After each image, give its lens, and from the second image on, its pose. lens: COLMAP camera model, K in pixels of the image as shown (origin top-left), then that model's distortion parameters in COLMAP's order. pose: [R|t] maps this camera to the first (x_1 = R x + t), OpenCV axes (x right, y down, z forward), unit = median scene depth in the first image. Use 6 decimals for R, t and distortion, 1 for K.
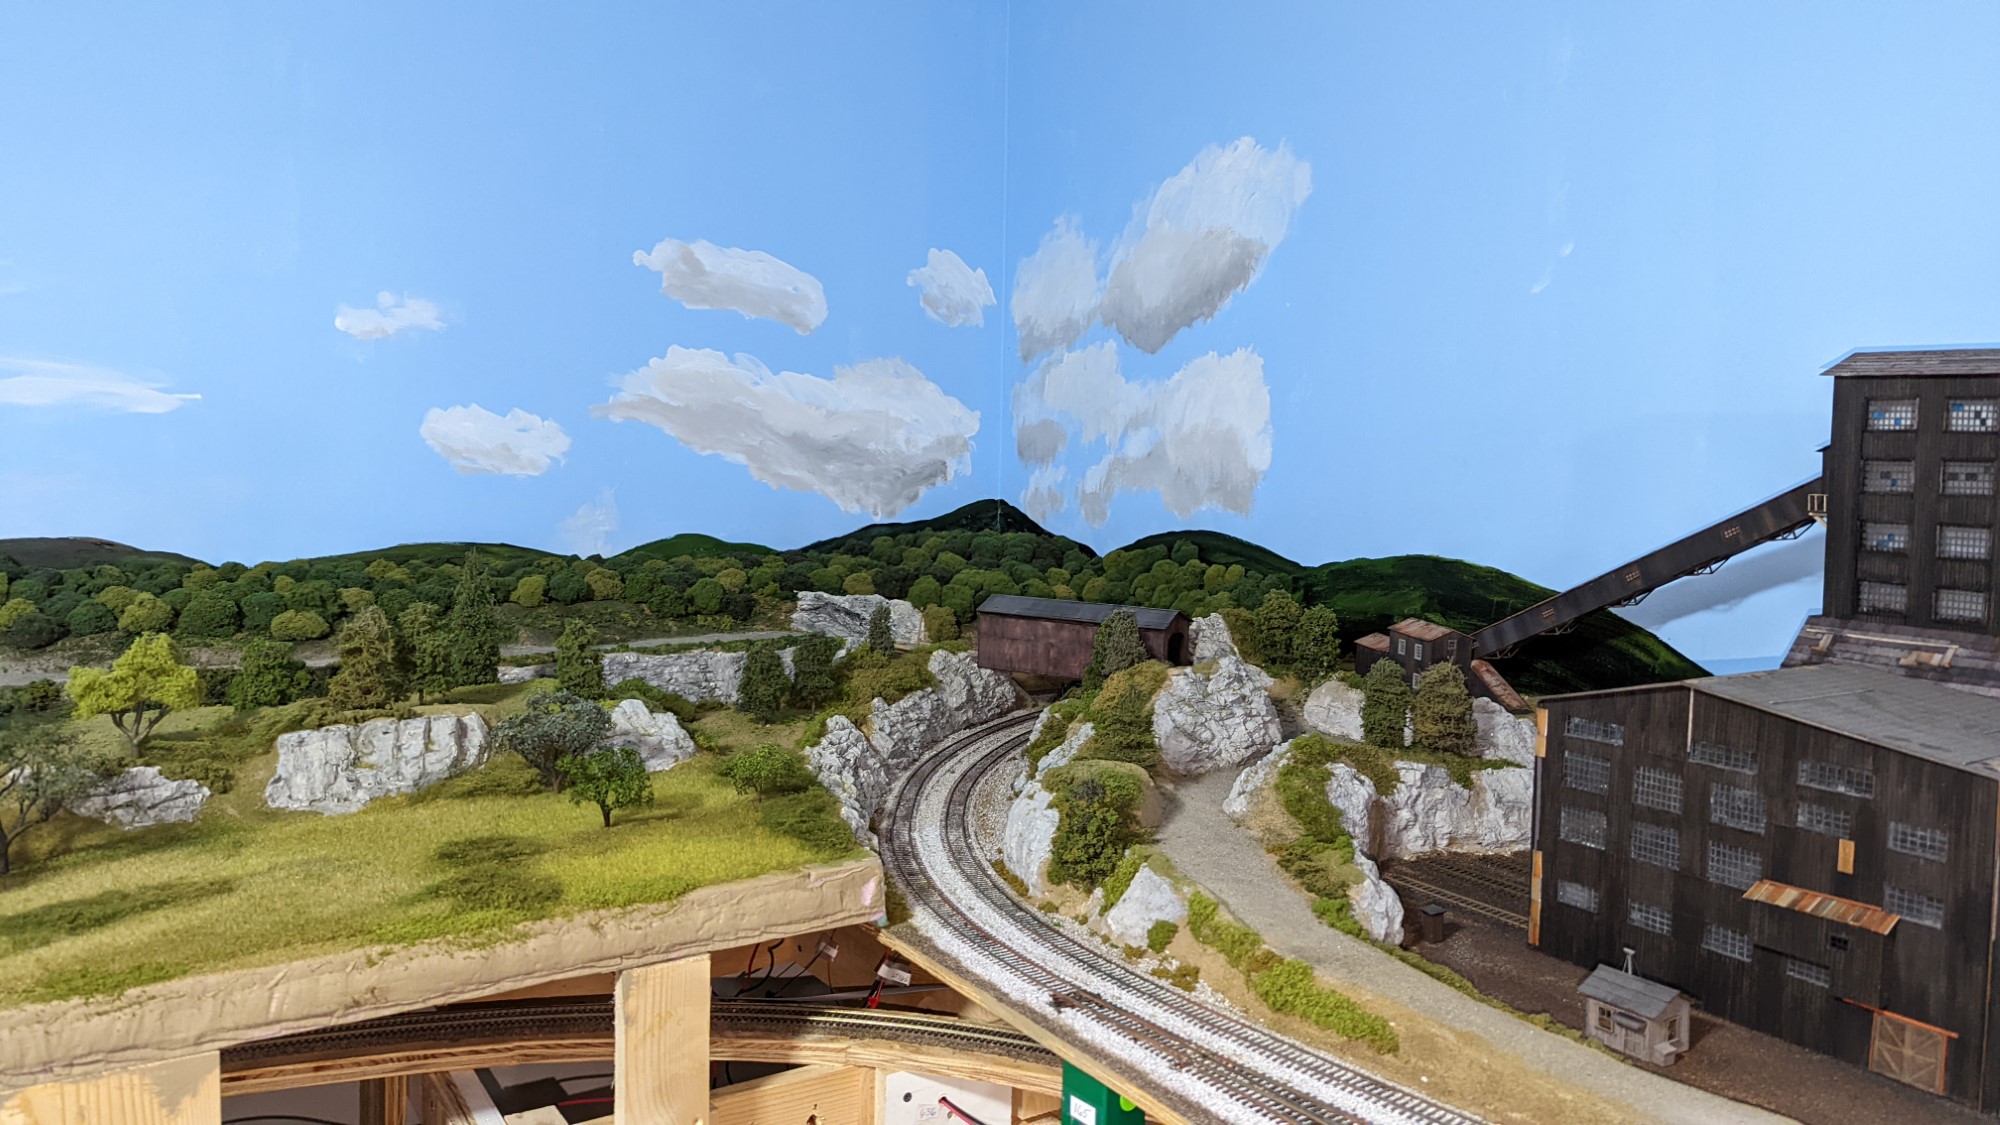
lens RADIAL K [[1445.6, 0, 995.8], [0, 1445.6, 548.8], [0, 0, 1]] dist [0.045783, -0.036430]
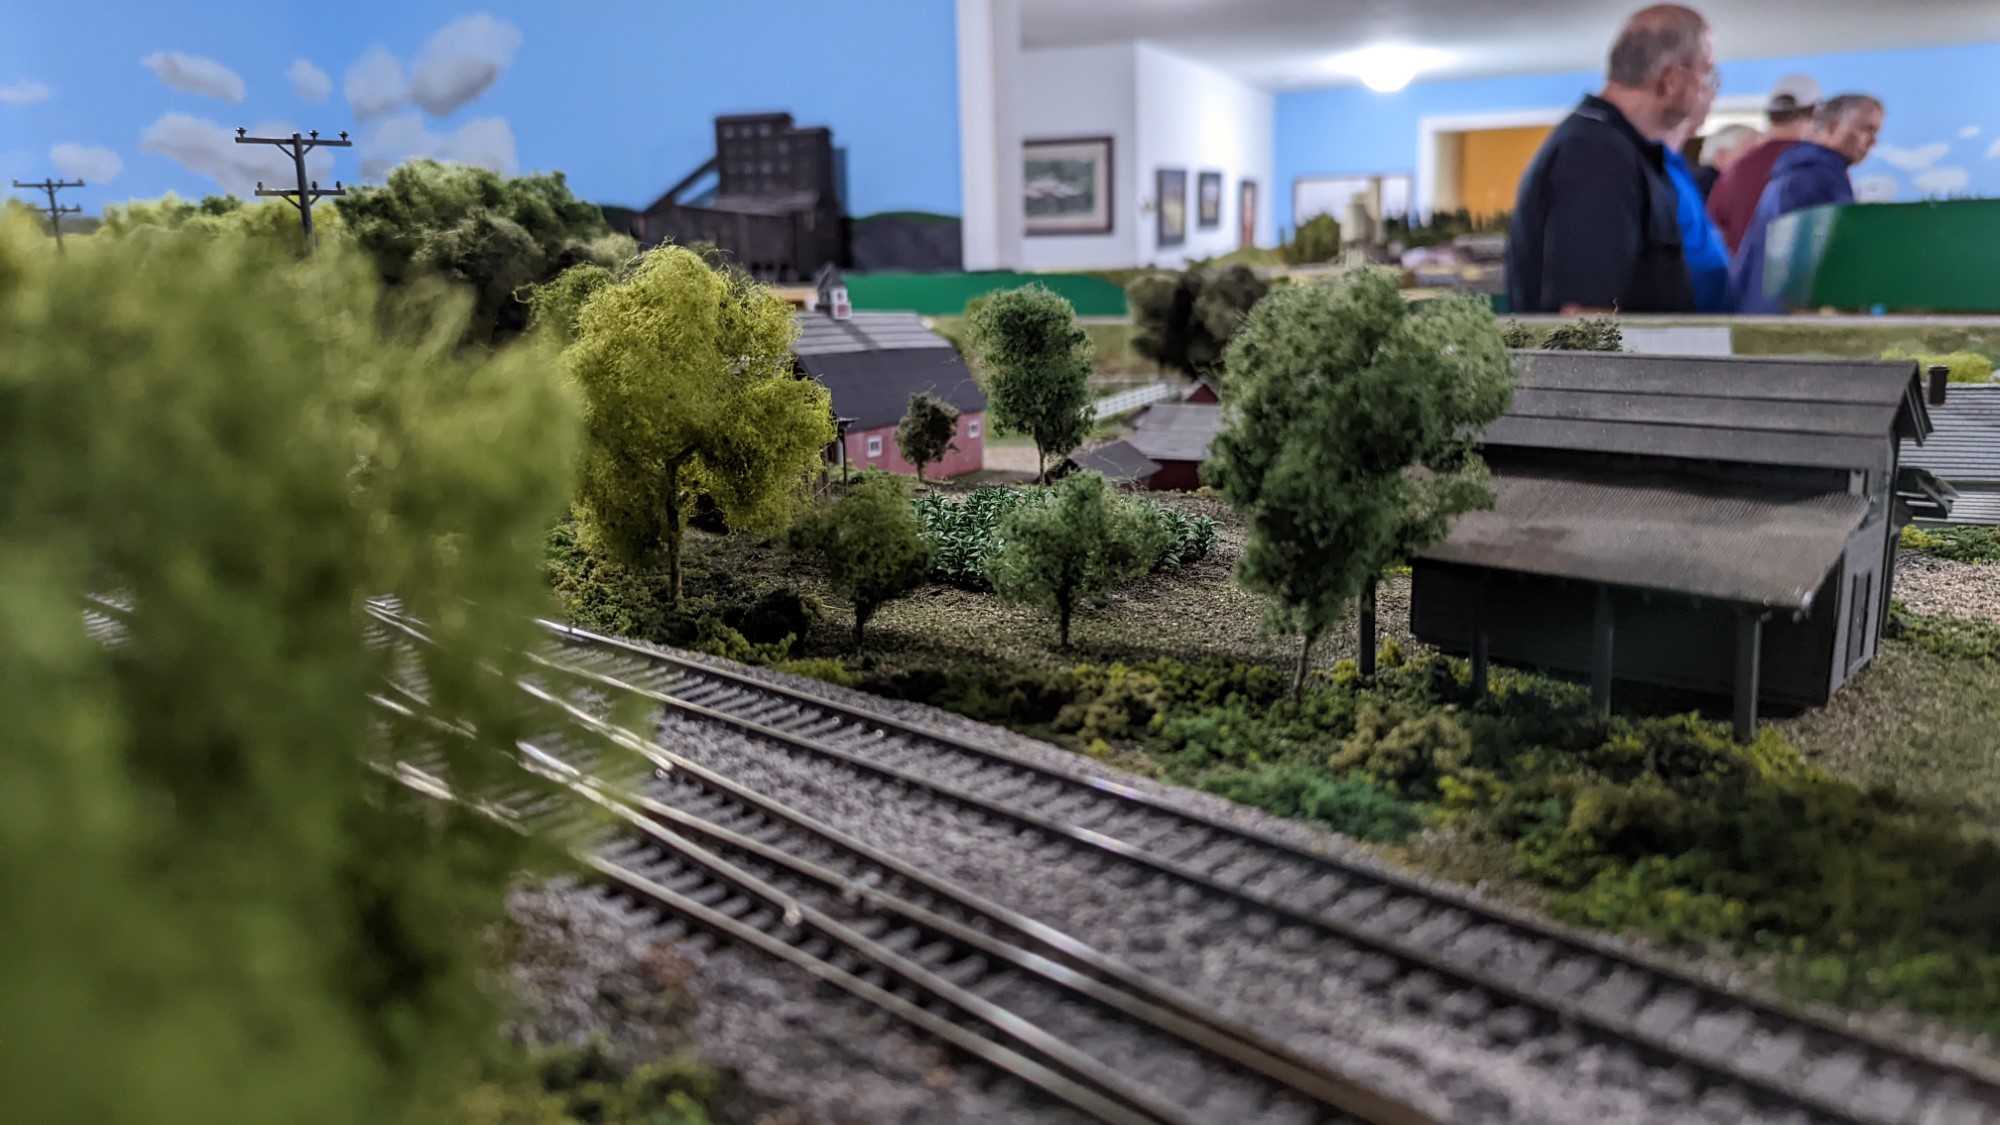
lens RADIAL K [[1445.6, 0, 995.8], [0, 1445.6, 548.8], [0, 0, 1]] dist [0.045783, -0.036430]
pose [[0.829385, -0.156165, 0.536407, -0.439292], [0.081457, 0.983680, 0.160432, 0.193138], [-0.552707, -0.089366, 0.828570, -1.167389]]
